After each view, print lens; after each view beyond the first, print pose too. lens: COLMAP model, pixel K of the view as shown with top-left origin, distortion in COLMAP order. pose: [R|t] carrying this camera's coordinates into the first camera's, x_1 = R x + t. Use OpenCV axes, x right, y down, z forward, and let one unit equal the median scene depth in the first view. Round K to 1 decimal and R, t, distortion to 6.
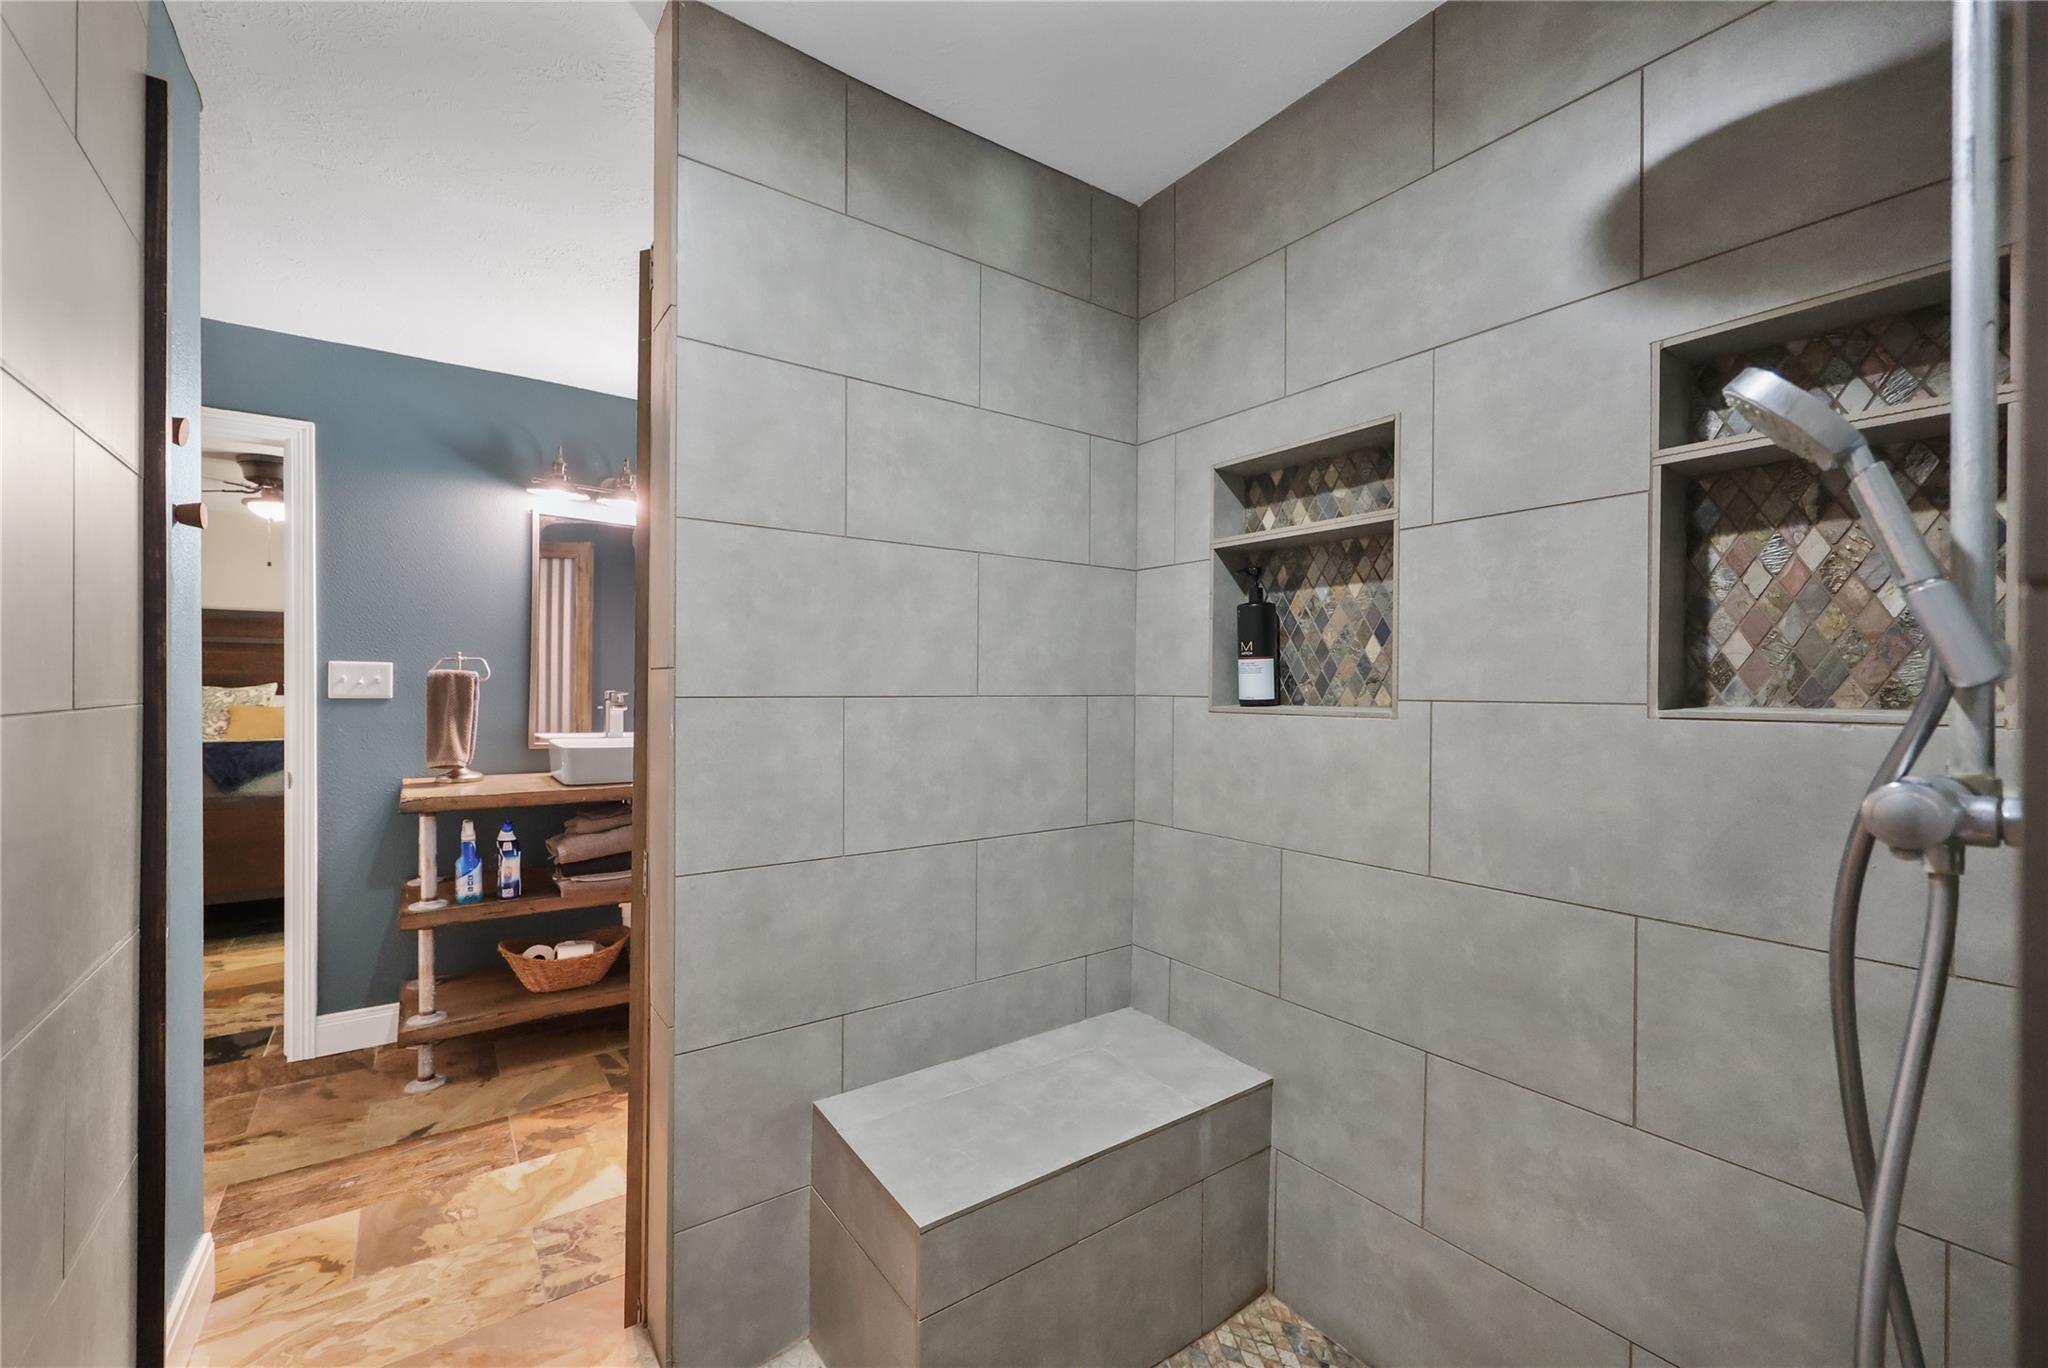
lens RADIAL K [[838.9, 0, 1025.2], [0, 838.9, 684.0], [0, 0, 1]] dist [0.001142, 0.001087]
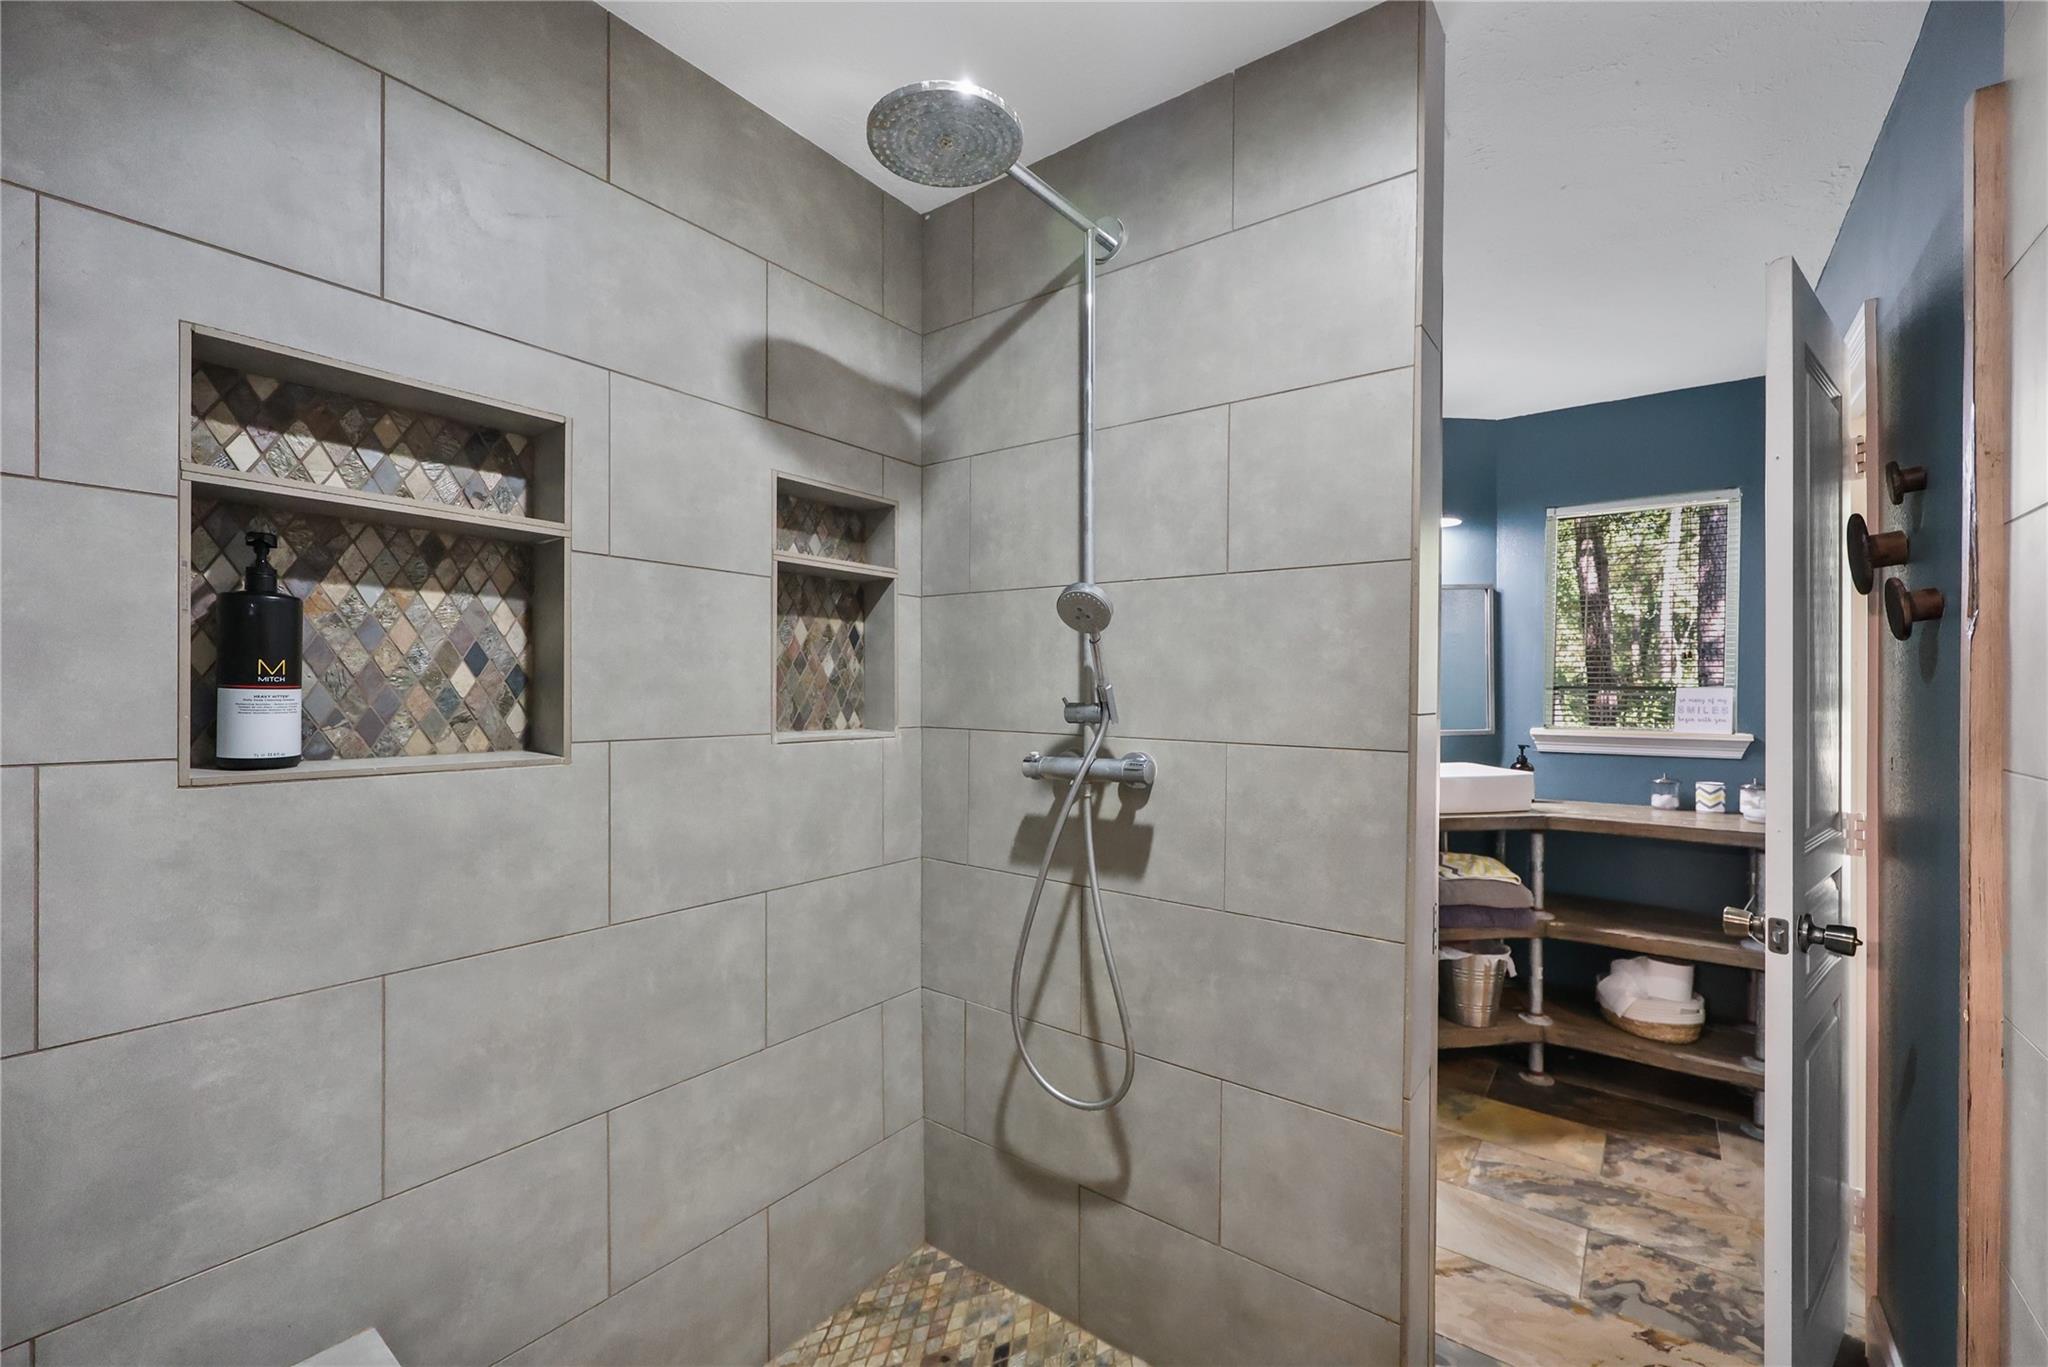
lens RADIAL K [[838.9, 0, 1025.2], [0, 838.9, 695.1], [0, 0, 1]] dist [0.001142, 0.001087]
pose [[-0.291464, -0.008062, 0.956548, -0.487372], [-0.009667, 0.999938, 0.005482, -0.036195], [-0.956533, -0.007649, -0.291524, 0.715954]]
